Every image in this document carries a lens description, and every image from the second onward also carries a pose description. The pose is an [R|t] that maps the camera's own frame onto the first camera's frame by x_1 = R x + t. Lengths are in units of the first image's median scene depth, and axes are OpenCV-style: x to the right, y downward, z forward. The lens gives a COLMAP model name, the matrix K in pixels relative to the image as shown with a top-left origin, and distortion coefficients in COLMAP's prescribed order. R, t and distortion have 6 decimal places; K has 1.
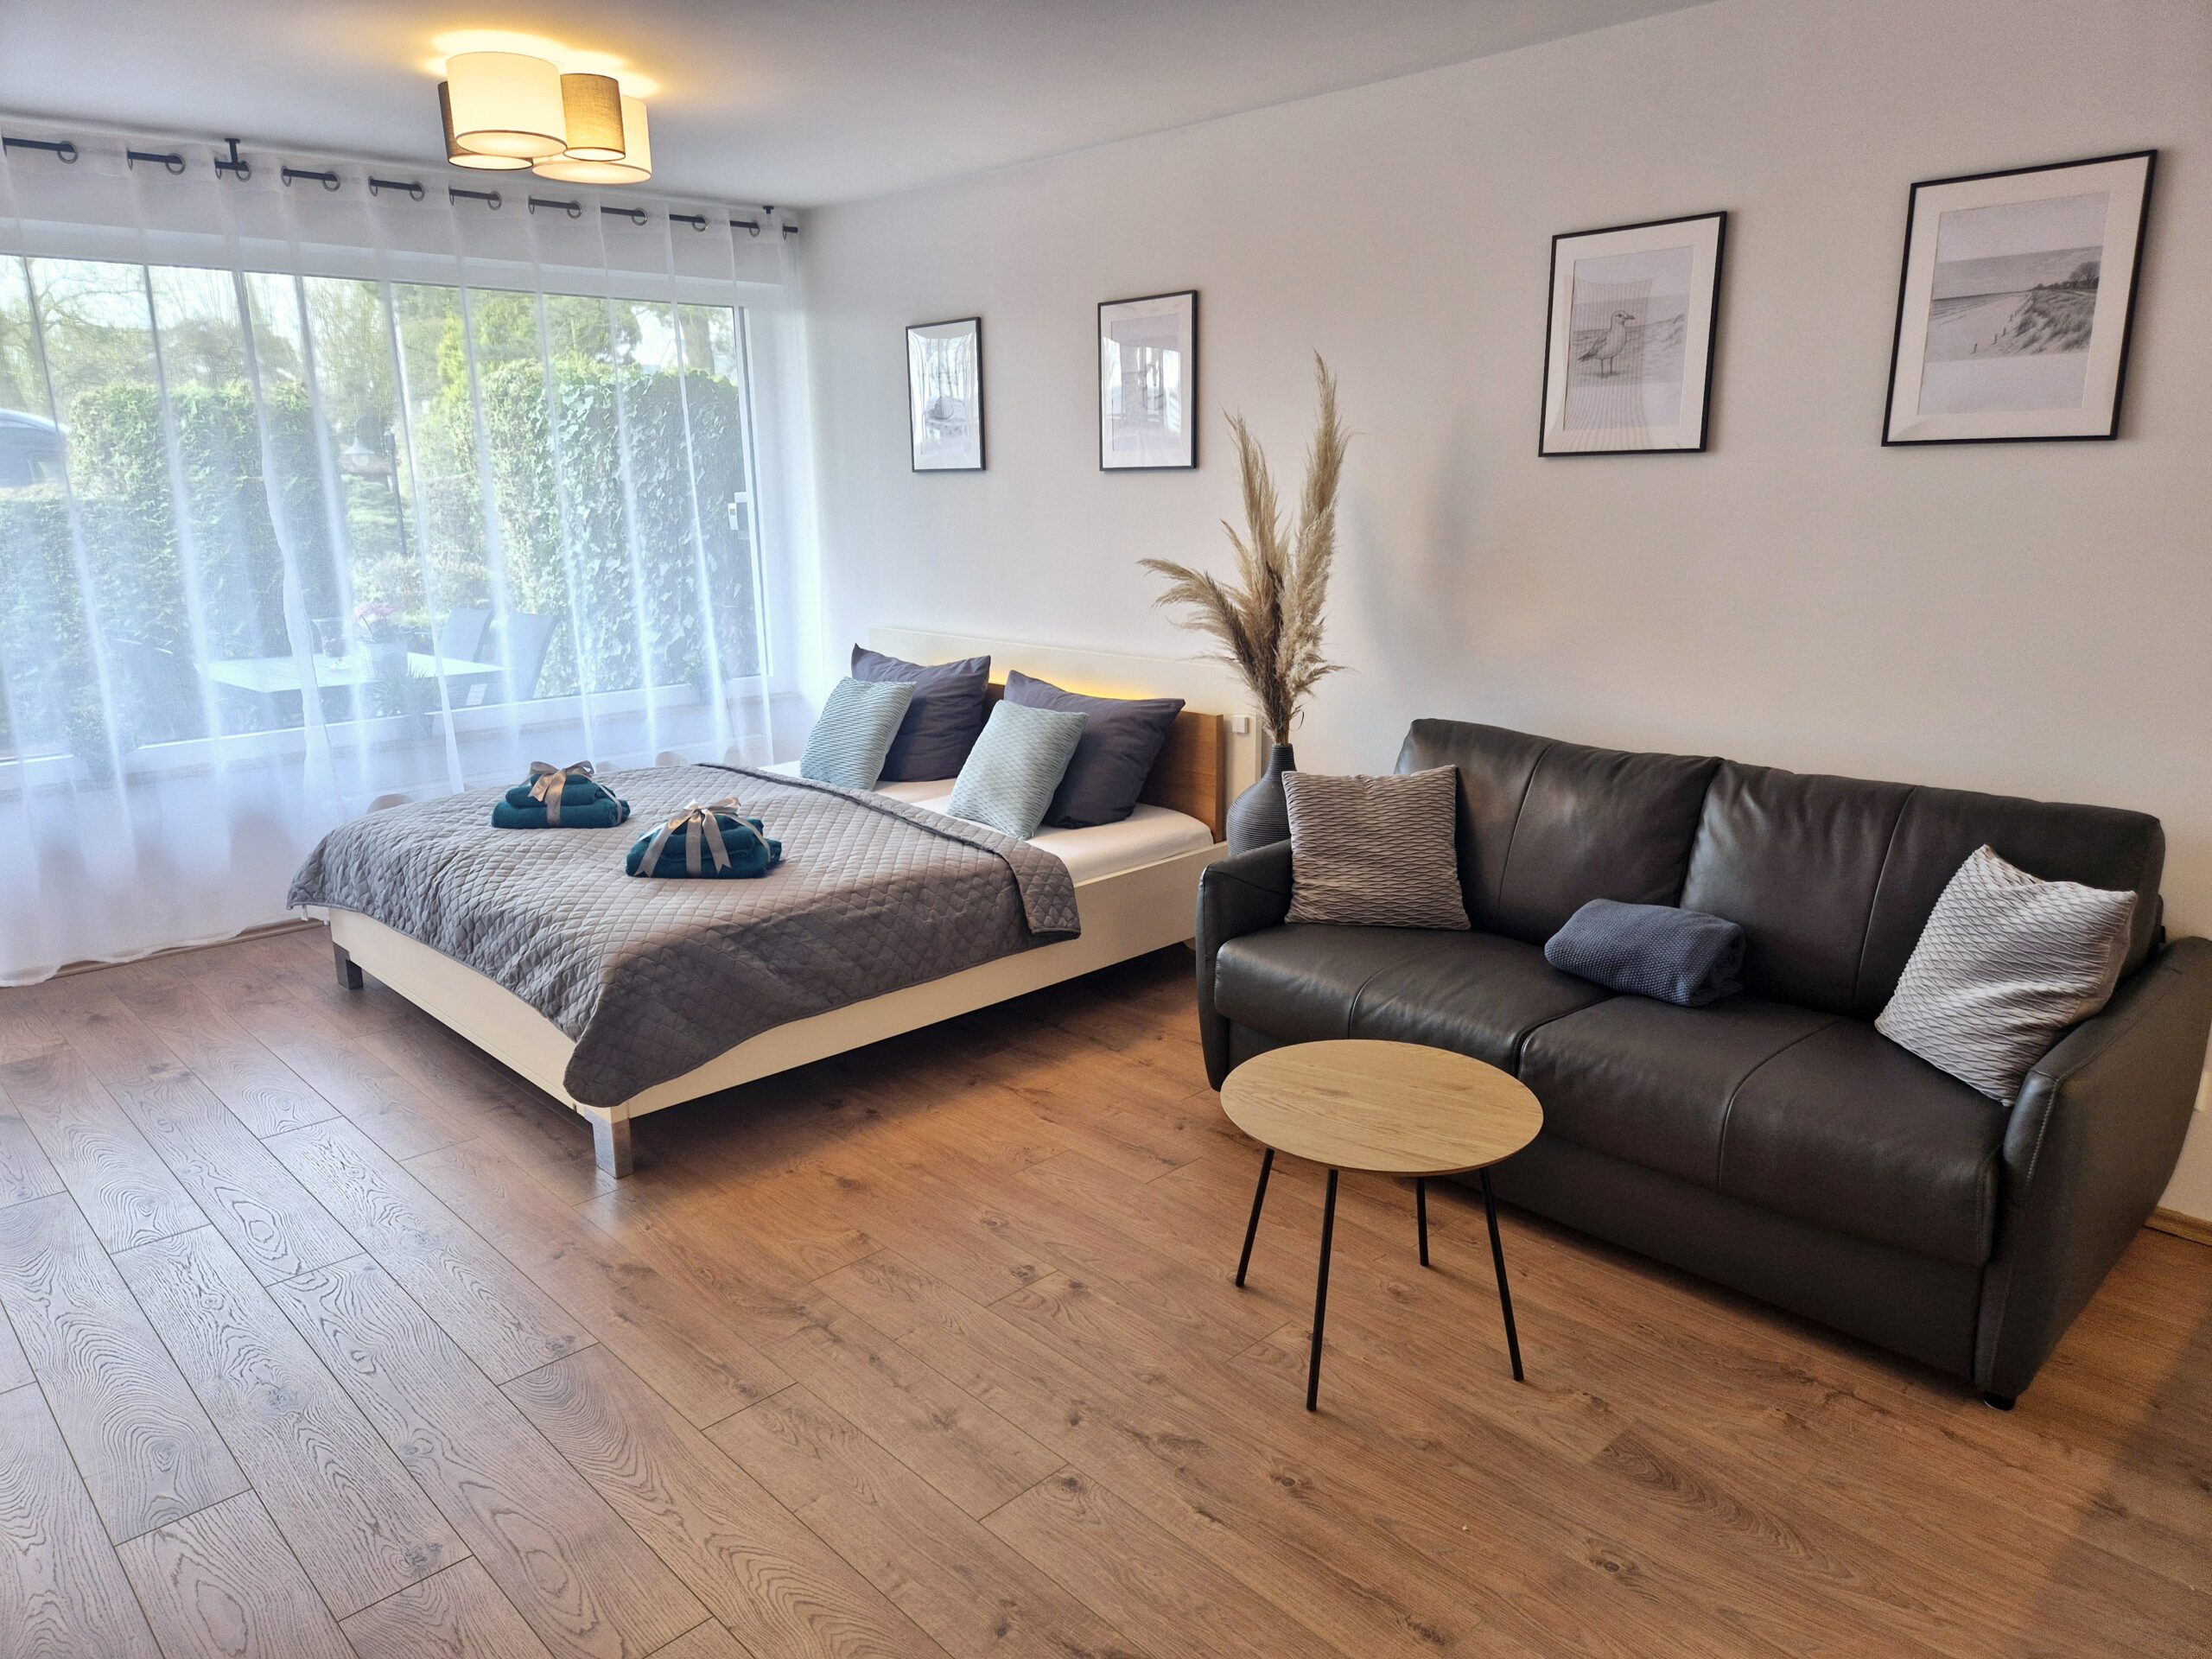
lens RADIAL K [[1473.6, 0, 1109.2], [0, 1473.6, 850.1], [0, 0, 1]] dist [0.047865, -0.060140]
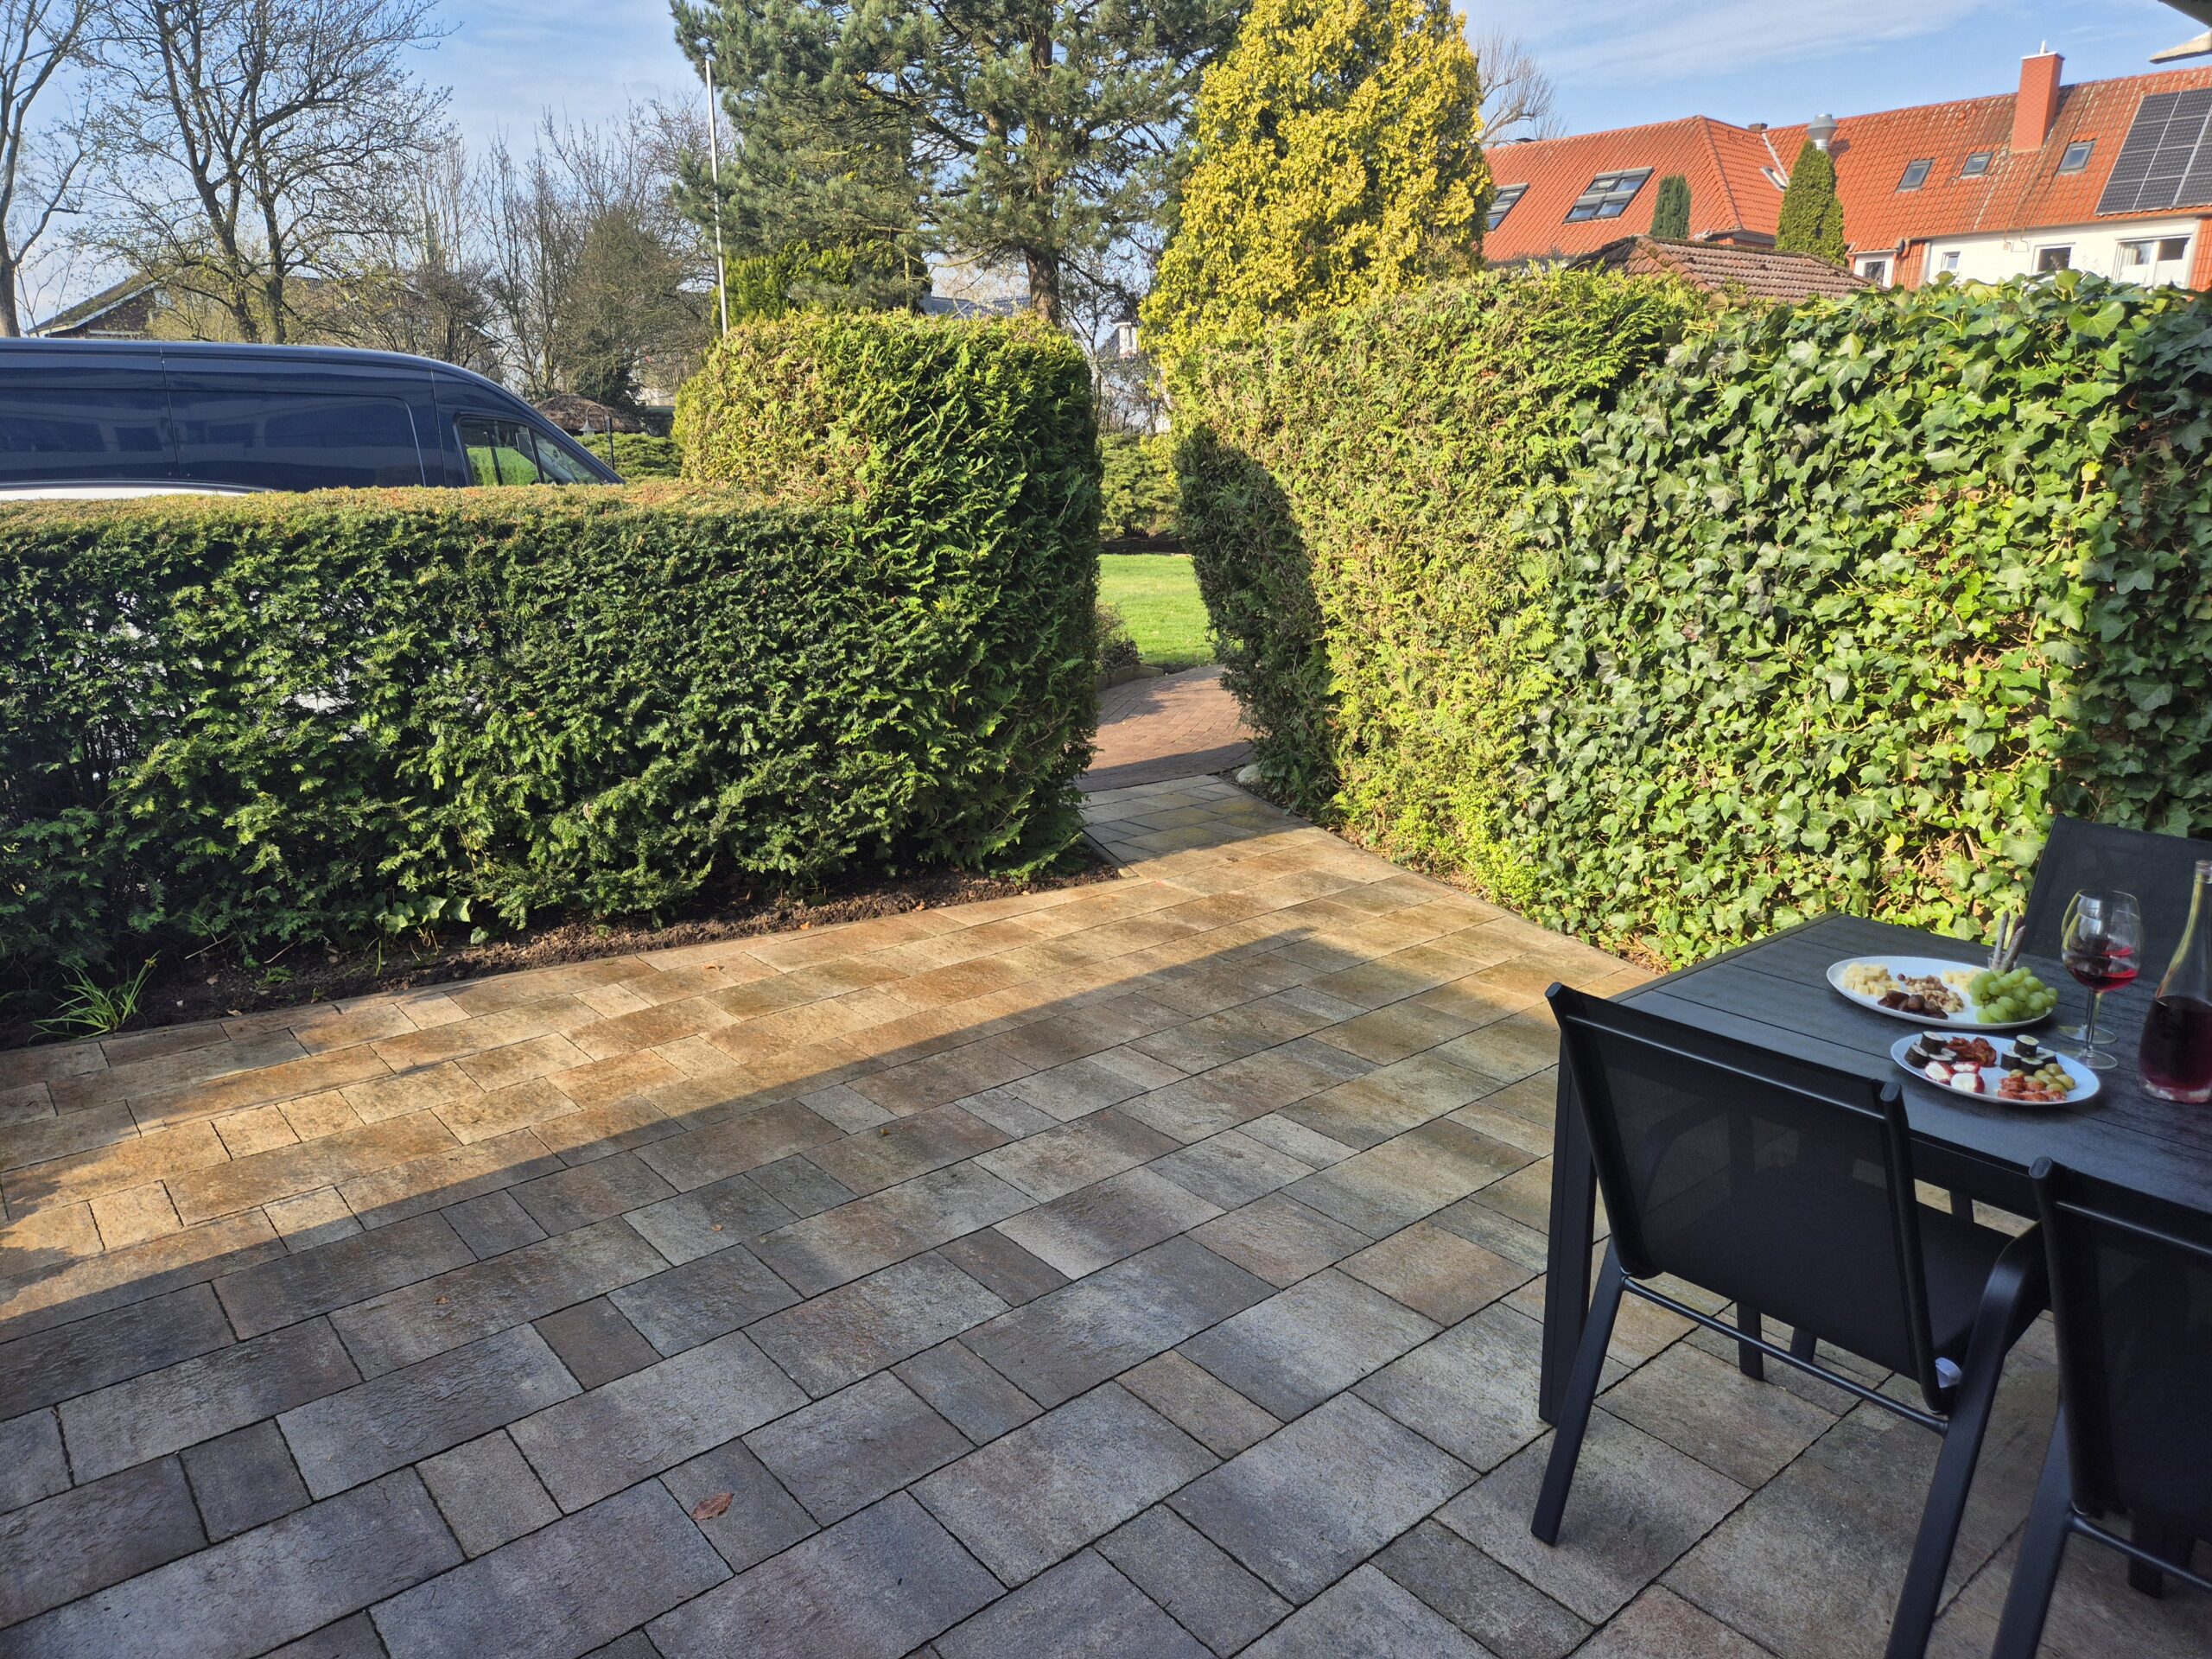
lens RADIAL K [[1488.7, 0, 1092.9], [0, 1488.7, 827.7], [0, 0, 1]] dist [0.062668, -0.064346]
pose [[0.995954, 0.027894, -0.085422, -1.004180], [-0.026986, 0.999566, 0.011772, -0.237140], [0.085714, -0.009419, 0.996275, 0.821440]]
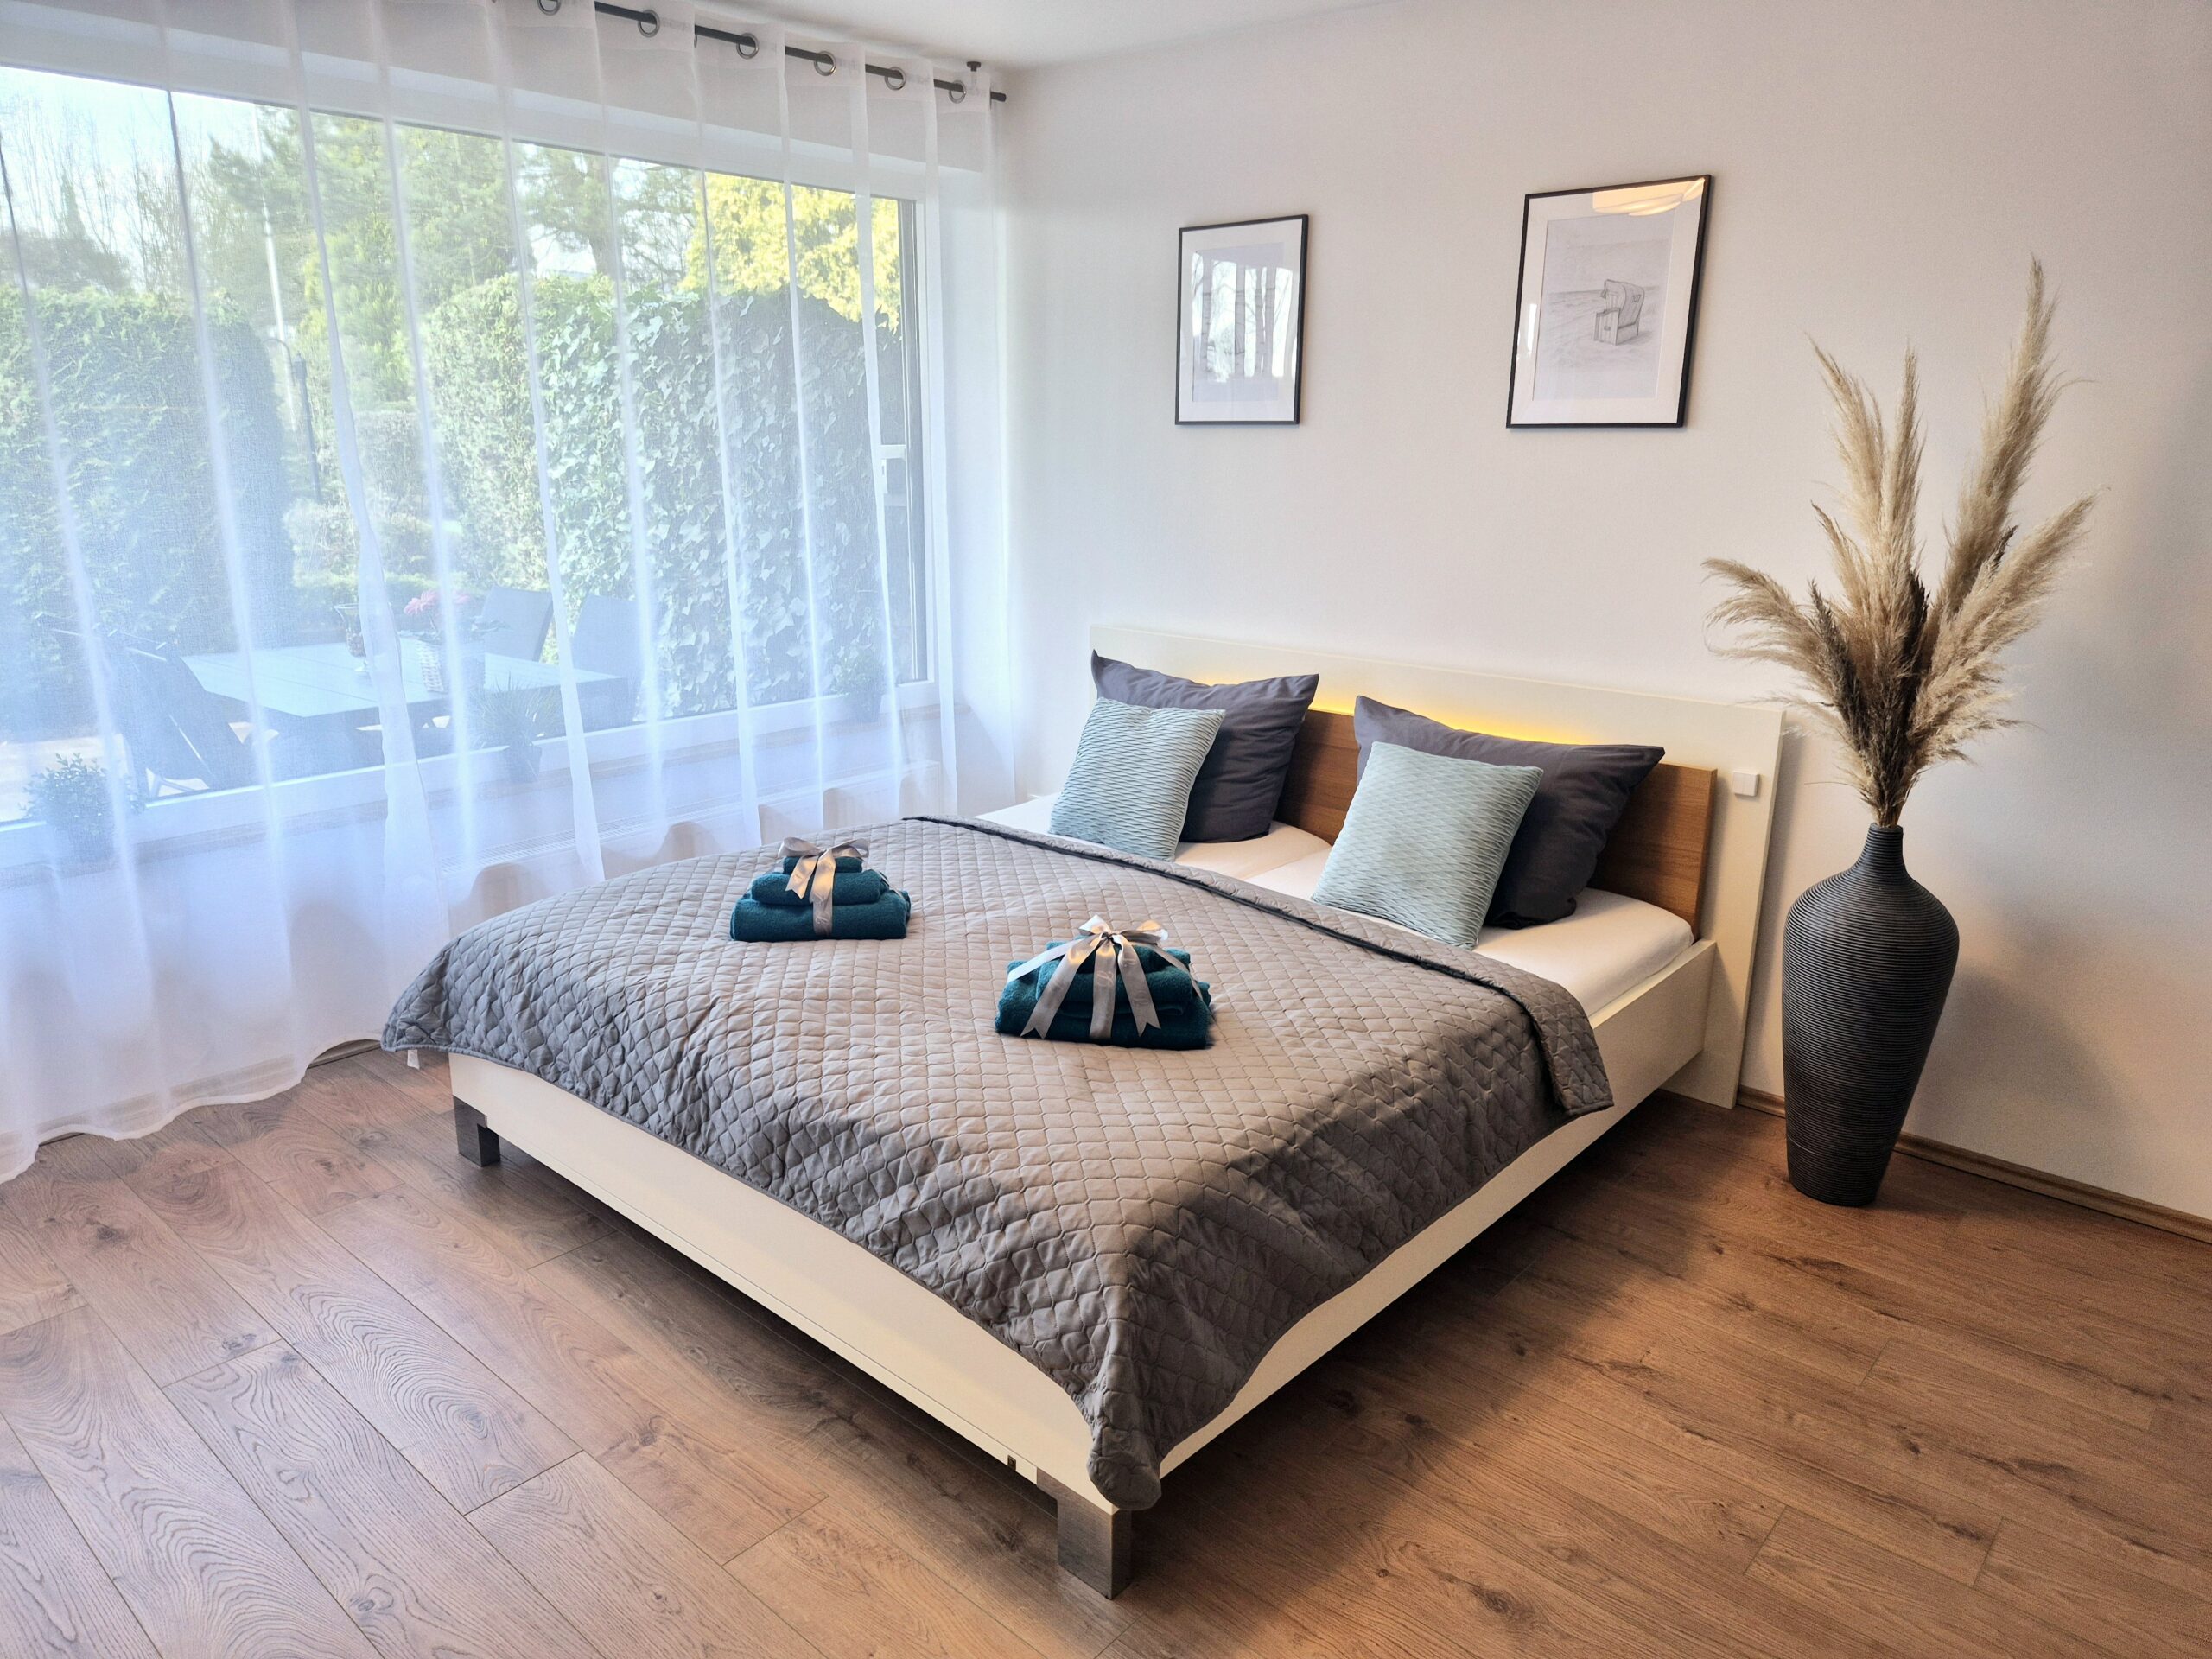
lens RADIAL K [[1488.7, 0, 1092.9], [0, 1488.7, 827.7], [0, 0, 1]] dist [0.062668, -0.064346]
pose [[0.997210, 0.000224, 0.074653, -0.286234], [-0.001355, 0.999885, 0.015110, -0.074999], [-0.074641, -0.015169, 0.997095, 0.293274]]
